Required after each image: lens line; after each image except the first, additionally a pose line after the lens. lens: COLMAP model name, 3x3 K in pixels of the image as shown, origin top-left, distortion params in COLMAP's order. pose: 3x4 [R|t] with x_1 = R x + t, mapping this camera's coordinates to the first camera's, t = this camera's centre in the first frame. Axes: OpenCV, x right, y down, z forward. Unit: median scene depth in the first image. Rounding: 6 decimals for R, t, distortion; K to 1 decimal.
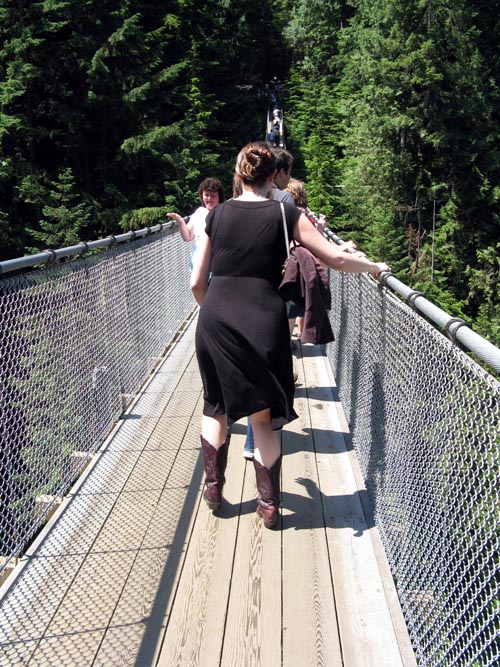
lens RADIAL K [[691.4, 0, 246.8], [0, 691.4, 358.8], [0, 0, 1]] dist [-0.119058, 0.000000]
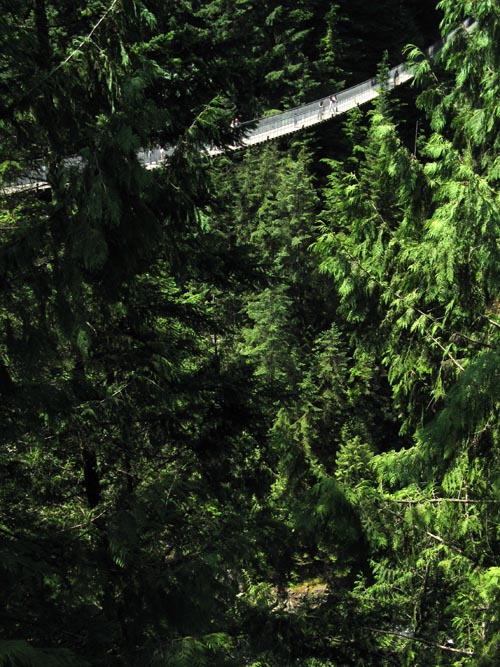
lens RADIAL K [[691.4, 0, 252.3], [0, 691.4, 333.0], [0, 0, 1]] dist [-0.119058, 0.000000]
pose [[0.900058, 0.219007, -0.376738, 0.657699], [-0.149588, 0.967279, 0.204927, 0.008218], [0.409291, -0.128090, 0.903368, -0.854587]]
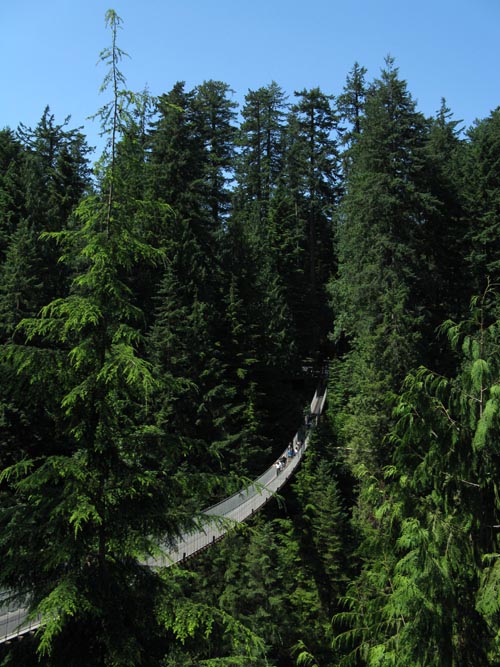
lens RADIAL K [[691.4, 0, 255.6], [0, 691.4, 328.8], [0, 0, 1]] dist [-0.119058, 0.000000]
pose [[0.991753, 0.017106, -0.127020, 0.214532], [-0.059322, 0.939772, -0.336615, 0.056933], [0.113612, 0.341374, 0.933036, -1.082872]]
